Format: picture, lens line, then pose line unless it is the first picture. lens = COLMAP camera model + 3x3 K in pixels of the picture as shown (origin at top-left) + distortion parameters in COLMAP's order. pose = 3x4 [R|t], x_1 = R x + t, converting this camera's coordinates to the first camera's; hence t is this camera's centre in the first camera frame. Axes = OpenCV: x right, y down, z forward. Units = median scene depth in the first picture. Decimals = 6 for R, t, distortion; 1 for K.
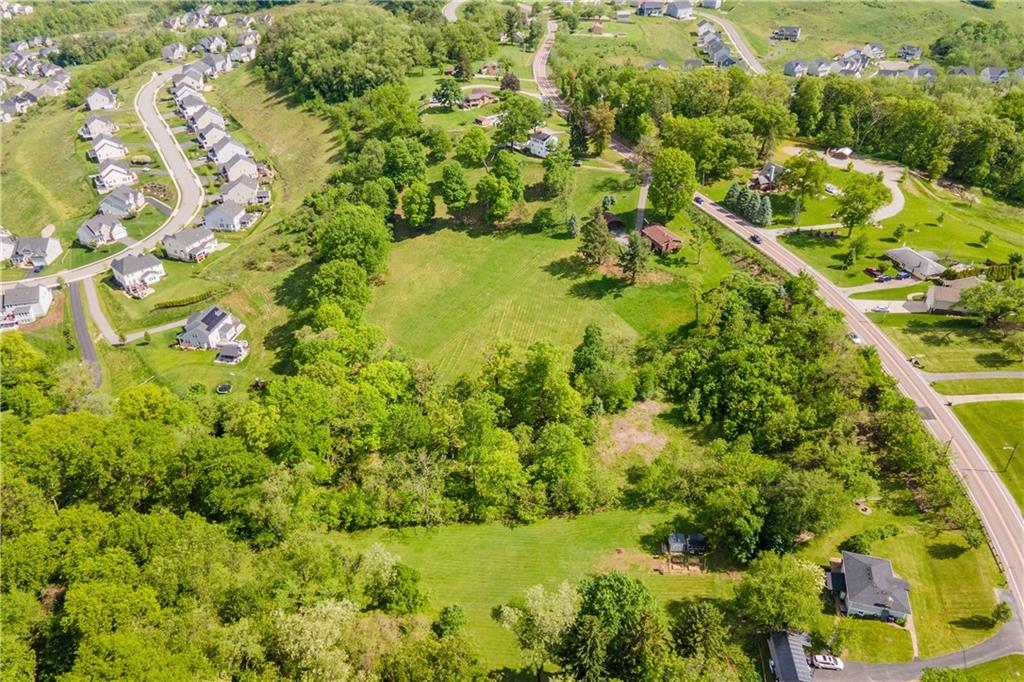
lens RADIAL K [[739.9, 0, 511.6], [0, 739.9, 335.4], [0, 0, 1]] dist [0.033813, 0.029156]
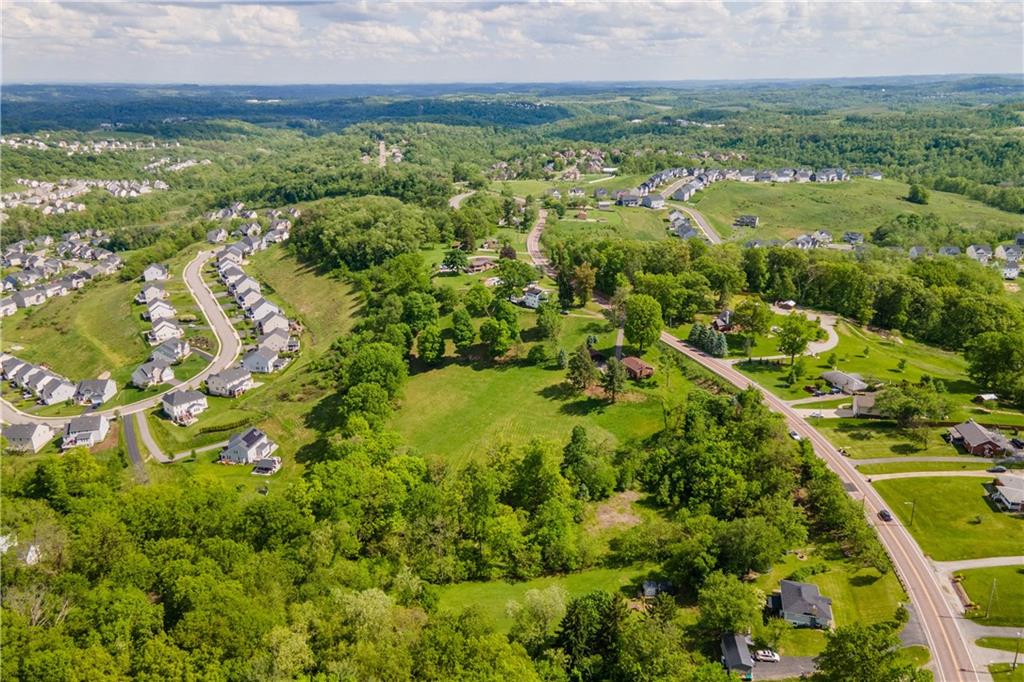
lens RADIAL K [[739.9, 0, 511.4], [0, 739.9, 343.1], [0, 0, 1]] dist [0.033813, 0.029156]
pose [[0.999982, -0.002416, 0.005539, -0.004390], [0.003640, 0.972483, -0.232946, 0.096789], [-0.004823, 0.232962, 0.972474, -0.146122]]
